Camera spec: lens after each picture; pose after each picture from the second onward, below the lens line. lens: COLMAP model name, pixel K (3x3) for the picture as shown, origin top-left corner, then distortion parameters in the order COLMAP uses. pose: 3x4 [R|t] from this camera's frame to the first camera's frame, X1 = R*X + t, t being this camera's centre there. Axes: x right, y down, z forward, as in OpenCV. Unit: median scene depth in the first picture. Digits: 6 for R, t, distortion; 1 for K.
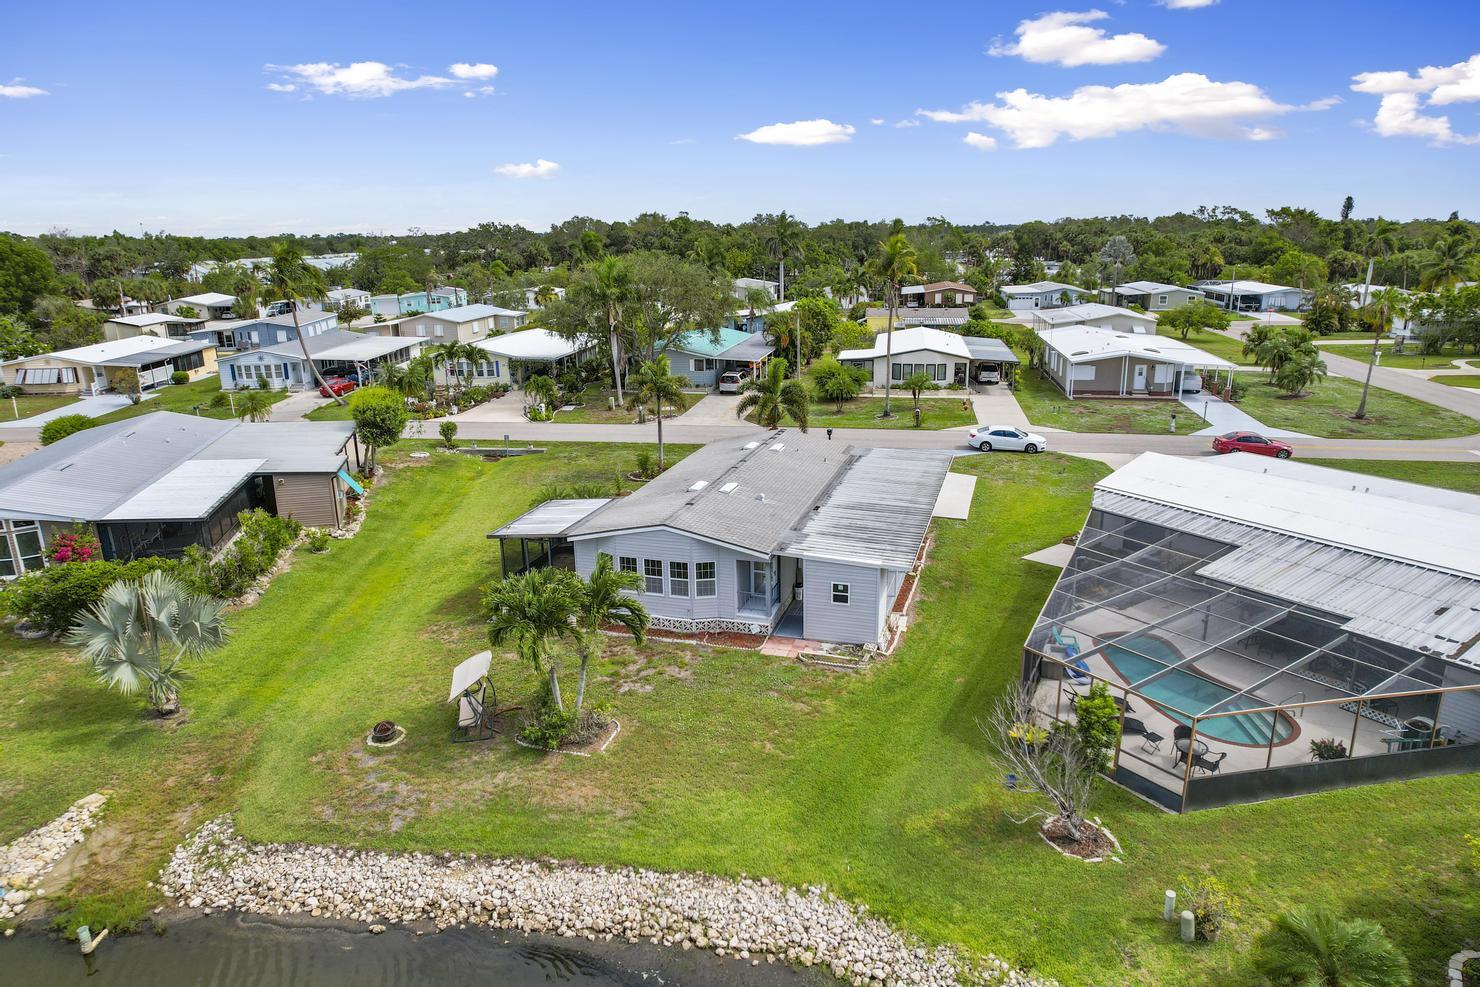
lens RADIAL K [[964.6, 0, 740.7], [0, 964.6, 493.0], [0, 0, 1]] dist [-0.056524, 0.038171]
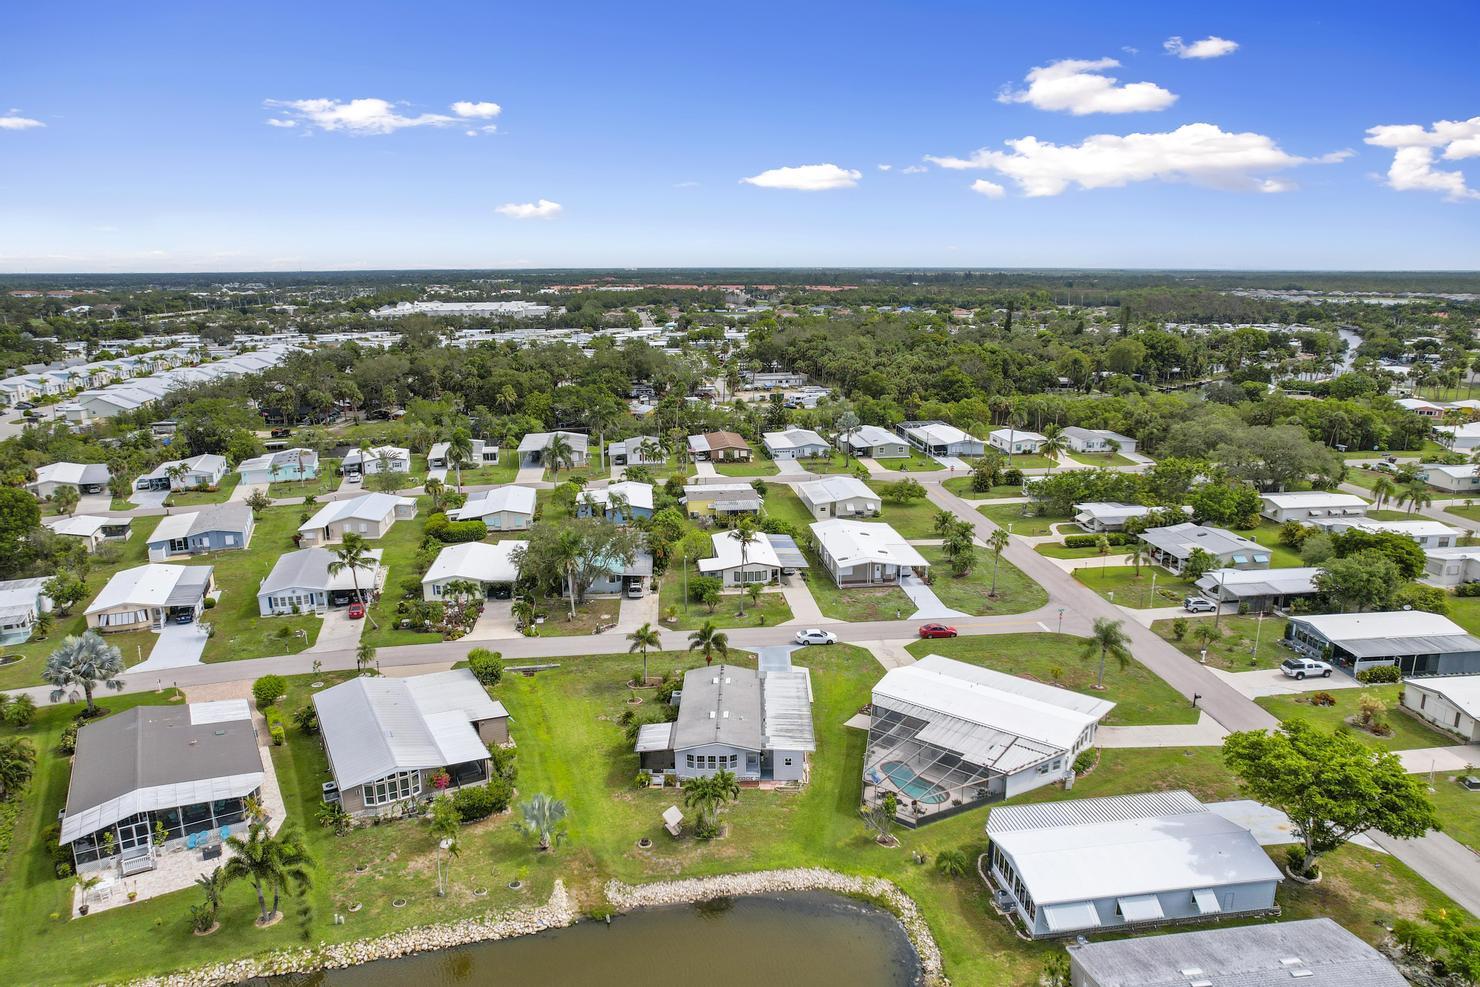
lens RADIAL K [[964.6, 0, 742.0], [0, 964.6, 493.4], [0, 0, 1]] dist [-0.056524, 0.038171]
pose [[0.962119, -0.054468, 0.267134, -0.701321], [0.067637, 0.996894, -0.040338, -0.546161], [-0.264107, 0.056878, 0.962815, -1.571286]]
